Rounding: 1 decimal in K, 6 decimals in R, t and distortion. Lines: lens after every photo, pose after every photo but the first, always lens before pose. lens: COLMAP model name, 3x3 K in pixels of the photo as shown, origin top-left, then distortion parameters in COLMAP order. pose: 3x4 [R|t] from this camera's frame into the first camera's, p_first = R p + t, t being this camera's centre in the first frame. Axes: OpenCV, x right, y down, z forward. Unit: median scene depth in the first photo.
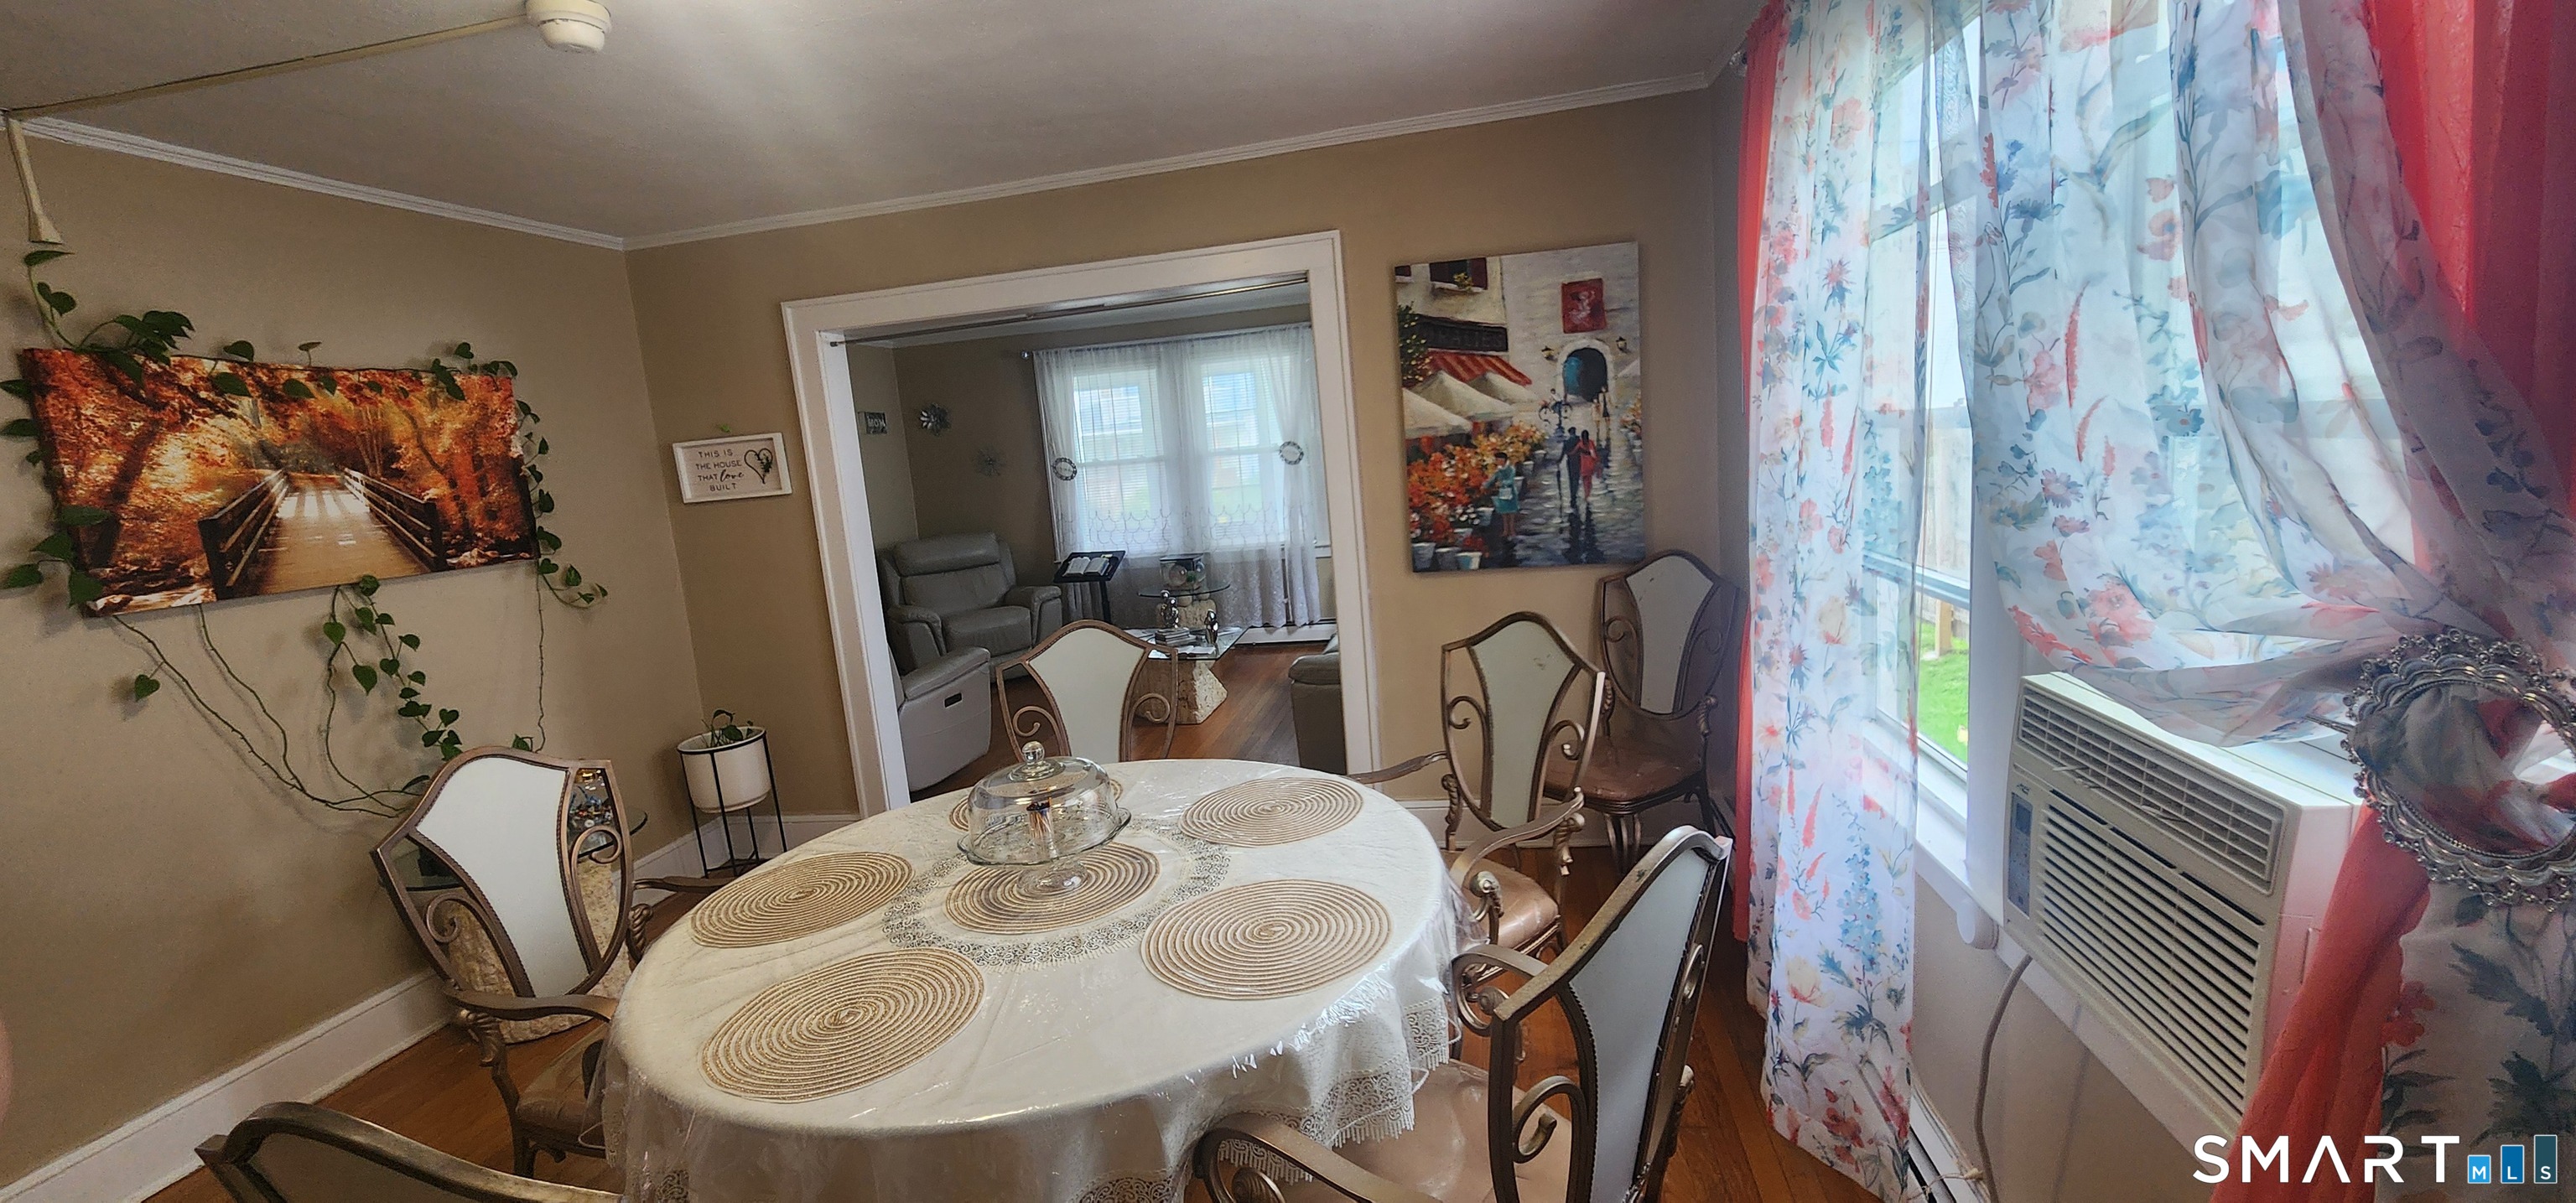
lens RADIAL K [[1022.3, 0, 1287.2], [0, 1022.3, 605.2], [0, 0, 1]] dist [0.000178, 0.000010]
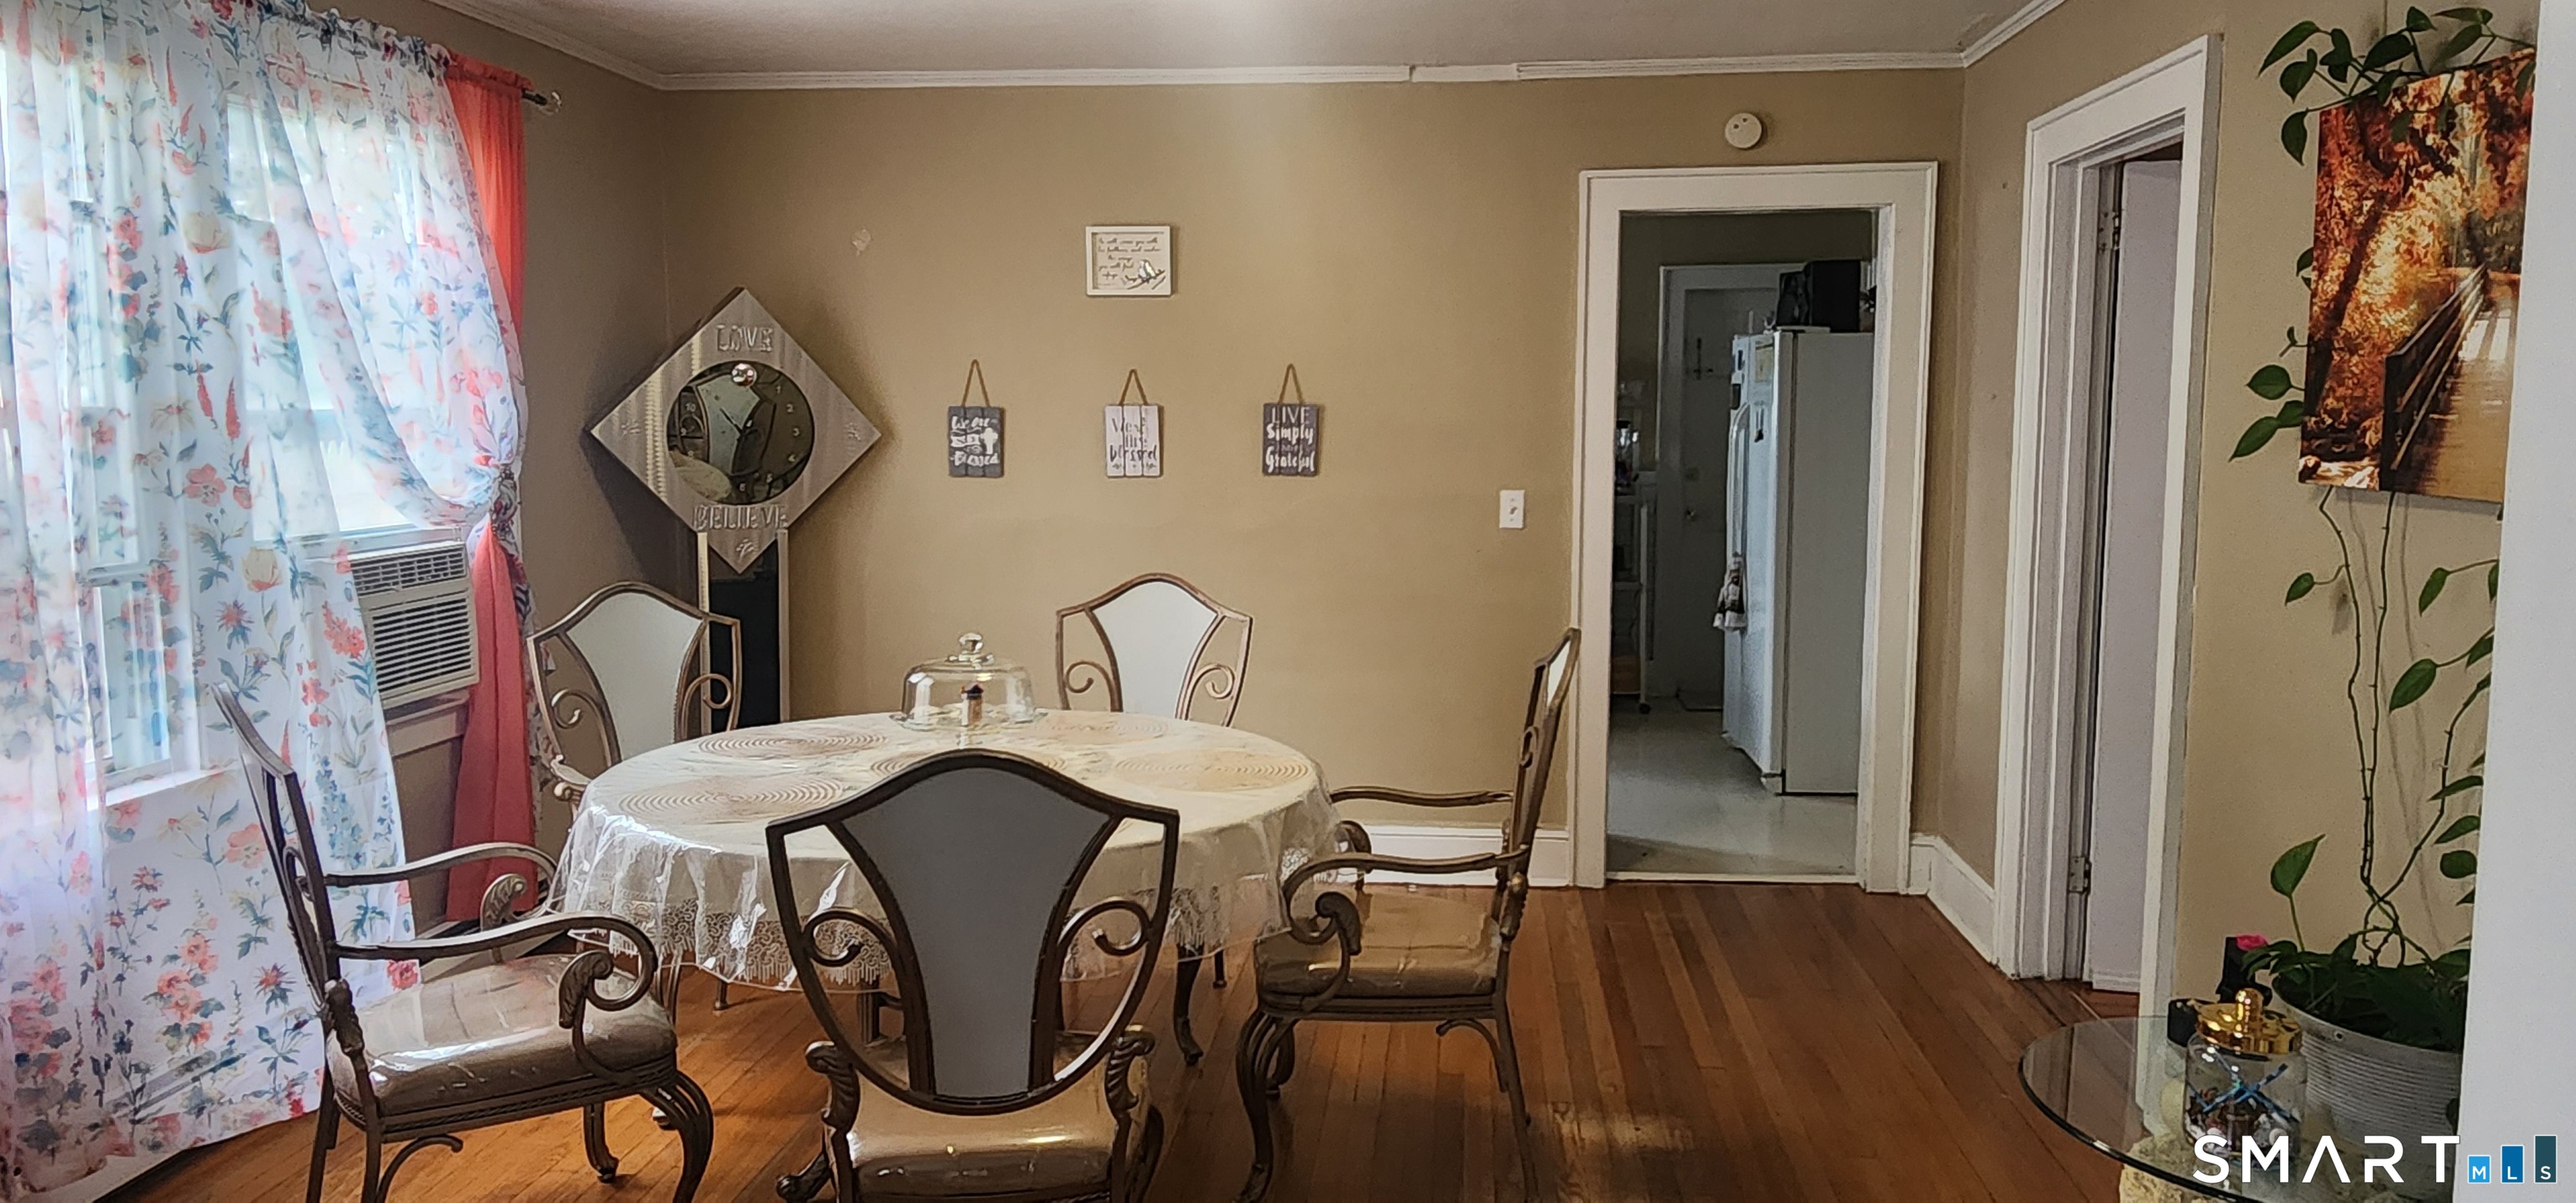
lens RADIAL K [[1764.2, 0, 1287.4], [0, 1764.2, 598.7], [0, 0, 1]] dist [0.000503, 0.000205]
pose [[-0.994061, 0.086479, -0.066056, -0.323050], [0.065309, 0.959646, 0.273522, -0.268568], [0.087045, 0.267584, -0.959595, 1.945196]]
